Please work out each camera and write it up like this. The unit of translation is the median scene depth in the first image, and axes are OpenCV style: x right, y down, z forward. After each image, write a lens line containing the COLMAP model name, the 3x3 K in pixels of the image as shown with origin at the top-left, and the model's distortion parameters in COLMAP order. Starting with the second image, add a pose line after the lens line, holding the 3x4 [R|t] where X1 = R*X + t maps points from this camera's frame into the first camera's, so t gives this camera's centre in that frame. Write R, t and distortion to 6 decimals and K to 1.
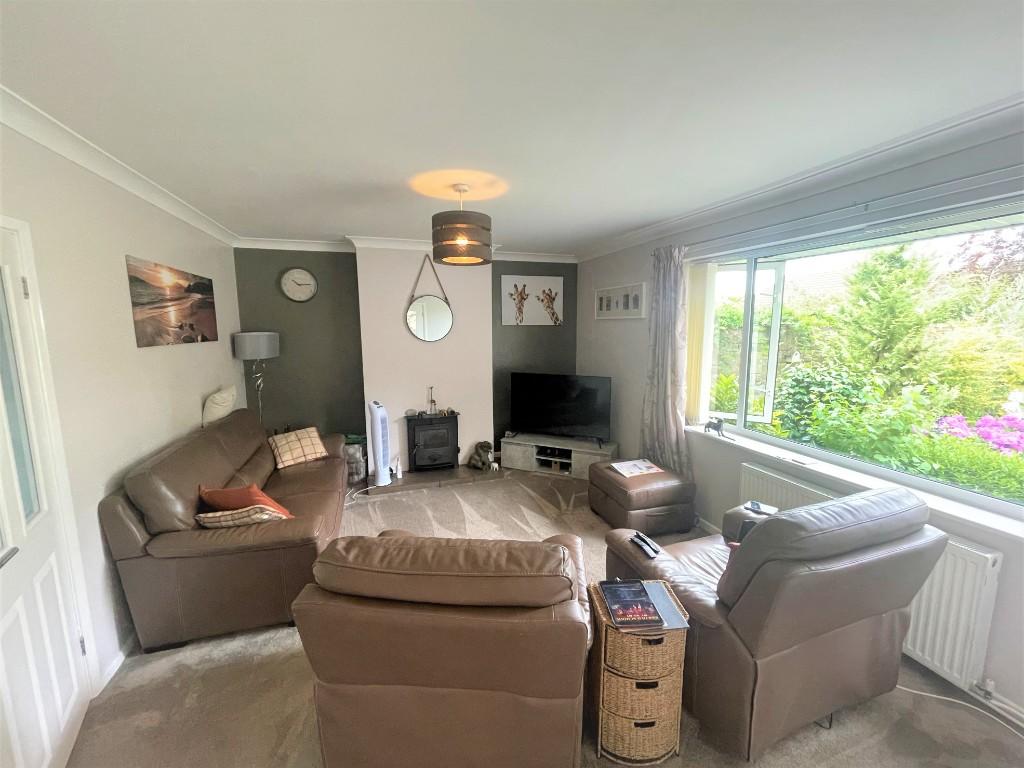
lens RADIAL K [[418.1, 0, 519.3], [0, 418.1, 382.8], [0, 0, 1]] dist [-0.006602, -0.000093]
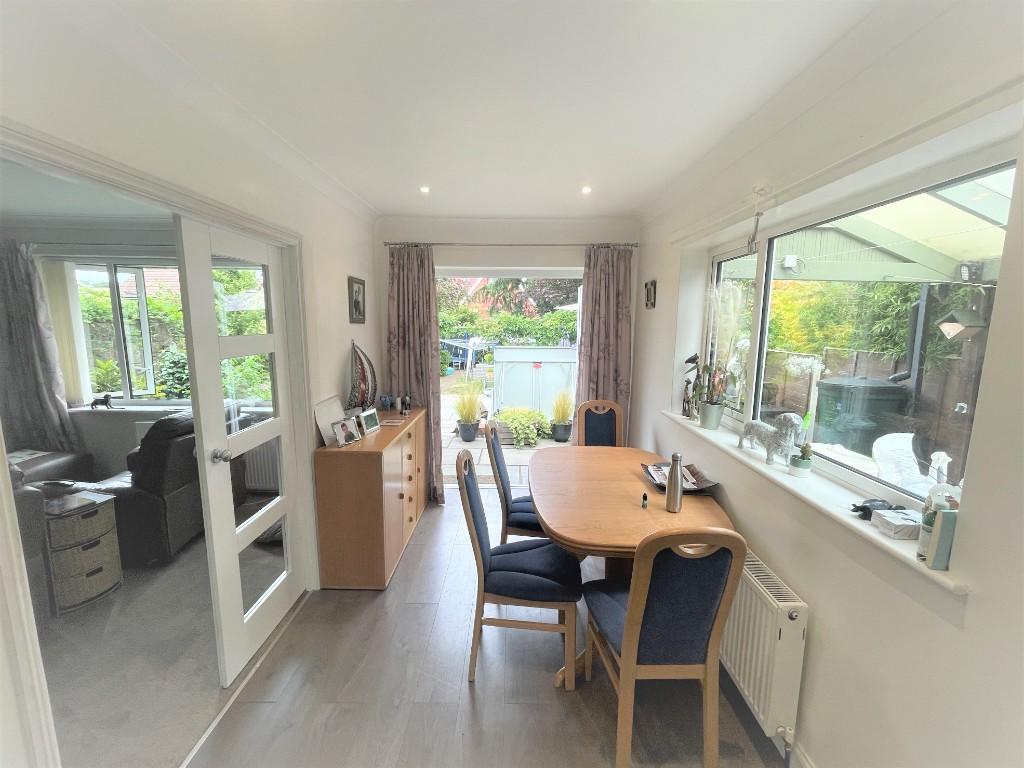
lens RADIAL K [[418.1, 0, 518.5], [0, 418.1, 380.2], [0, 0, 1]] dist [-0.006602, -0.000093]
pose [[0.302760, -0.125251, 0.944801, -0.259665], [0.124281, 0.988051, 0.091159, 0.076103], [-0.944929, 0.089822, 0.314709, -0.457993]]
